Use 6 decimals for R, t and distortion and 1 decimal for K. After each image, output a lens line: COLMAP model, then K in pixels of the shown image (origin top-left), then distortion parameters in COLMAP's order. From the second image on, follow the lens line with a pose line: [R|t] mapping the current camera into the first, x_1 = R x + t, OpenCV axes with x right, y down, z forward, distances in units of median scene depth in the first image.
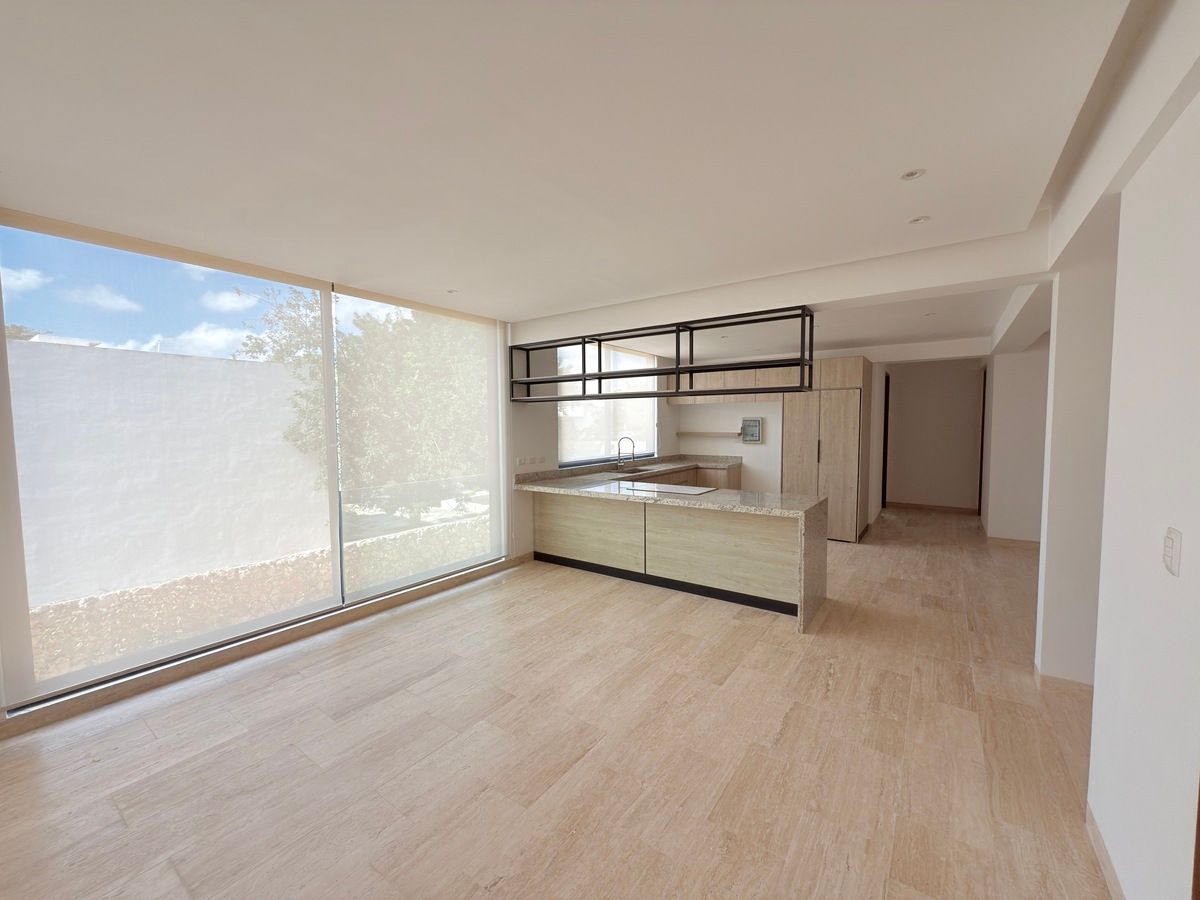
lens RADIAL K [[478.1, 0, 598.4], [0, 478.1, 449.5], [0, 0, 1]] dist [-0.011044, 0.000128]
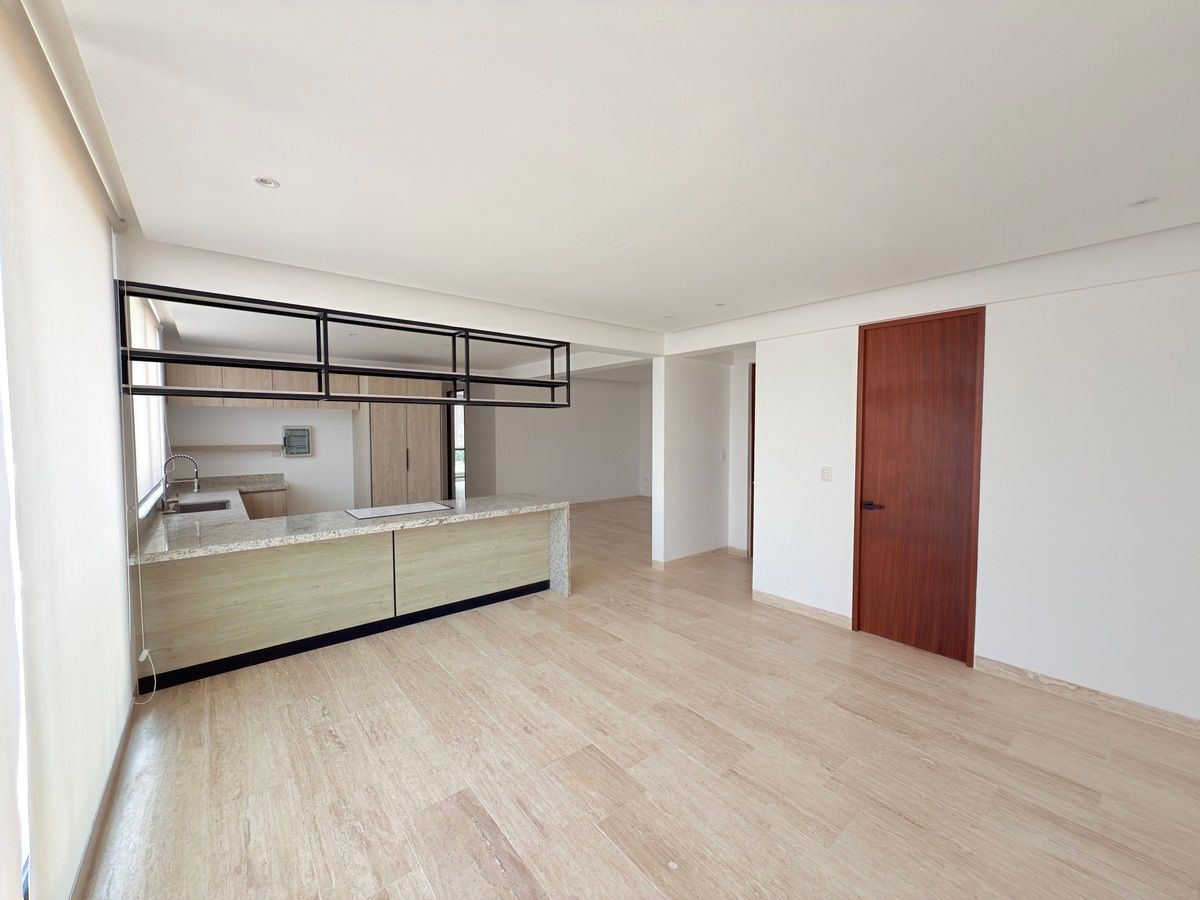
lens RADIAL K [[478.1, 0, 598.4], [0, 478.1, 449.5], [0, 0, 1]] dist [-0.011044, 0.000128]
pose [[0.262597, -0.038734, 0.964128, -0.671015], [0.058705, 0.997984, 0.024105, -0.030092], [-0.963118, 0.050269, 0.264342, 0.491049]]
